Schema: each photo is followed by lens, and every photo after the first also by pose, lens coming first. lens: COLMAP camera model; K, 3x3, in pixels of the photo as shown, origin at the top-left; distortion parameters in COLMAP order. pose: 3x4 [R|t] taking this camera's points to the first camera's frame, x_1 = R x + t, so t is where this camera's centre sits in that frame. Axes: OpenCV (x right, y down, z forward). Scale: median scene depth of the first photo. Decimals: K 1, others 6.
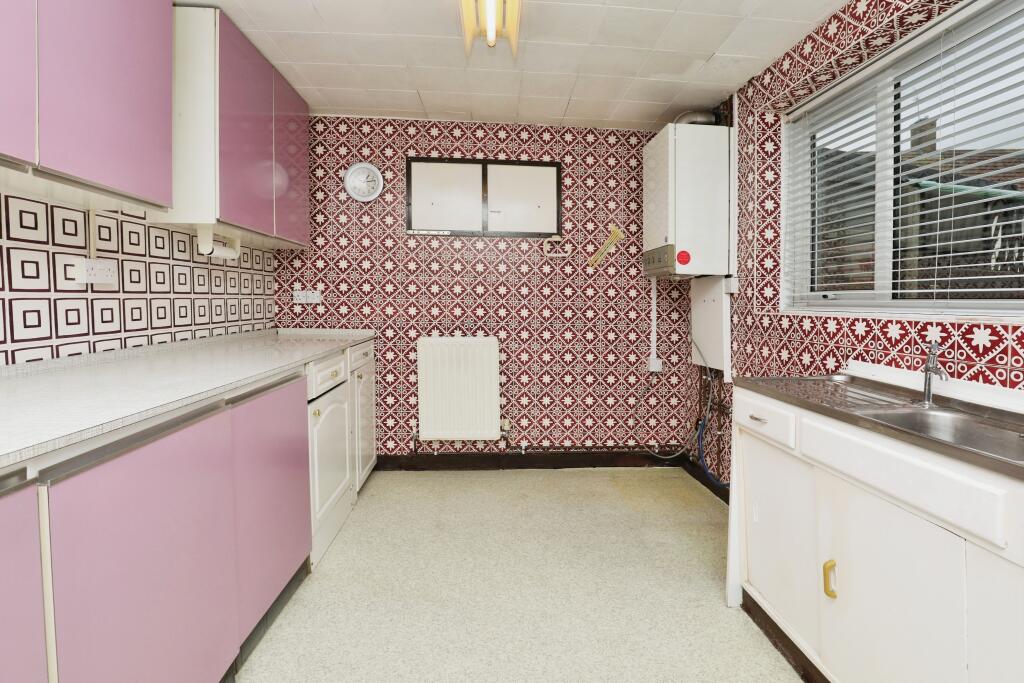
lens RADIAL K [[491.9, 0, 513.5], [0, 491.9, 321.9], [0, 0, 1]] dist [-0.038326, 0.004818]
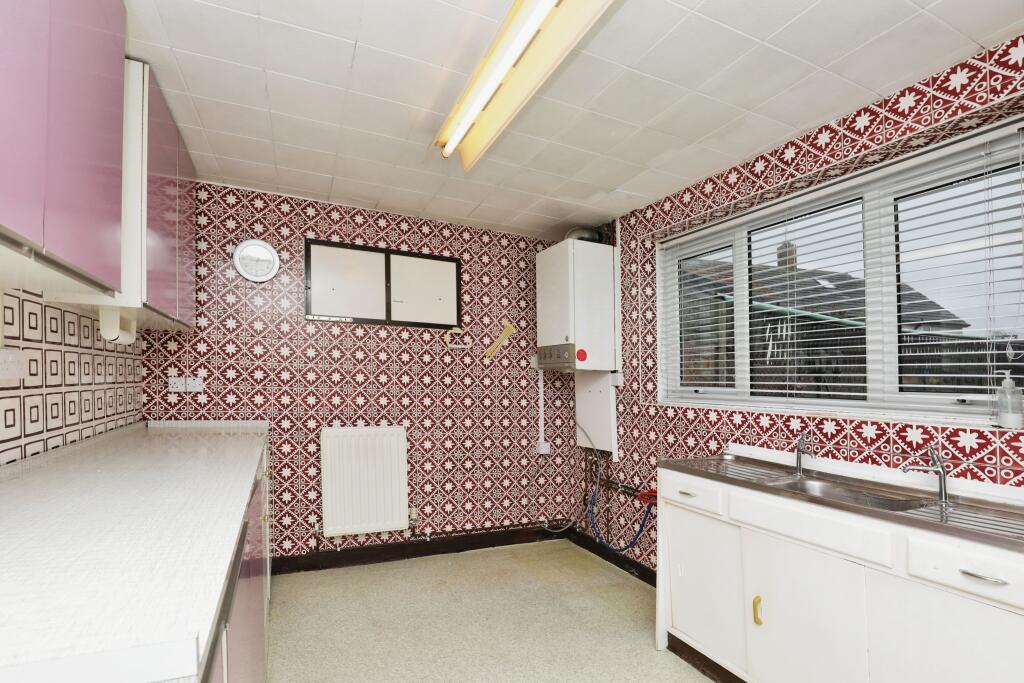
lens RADIAL K [[491.9, 0, 508.0], [0, 491.9, 379.0], [0, 0, 1]] dist [-0.038326, 0.004818]
pose [[0.935969, 0.011233, 0.351902, -0.204080], [0.003493, 0.999145, -0.041186, -0.025476], [-0.352064, 0.039778, 0.935130, -0.020281]]
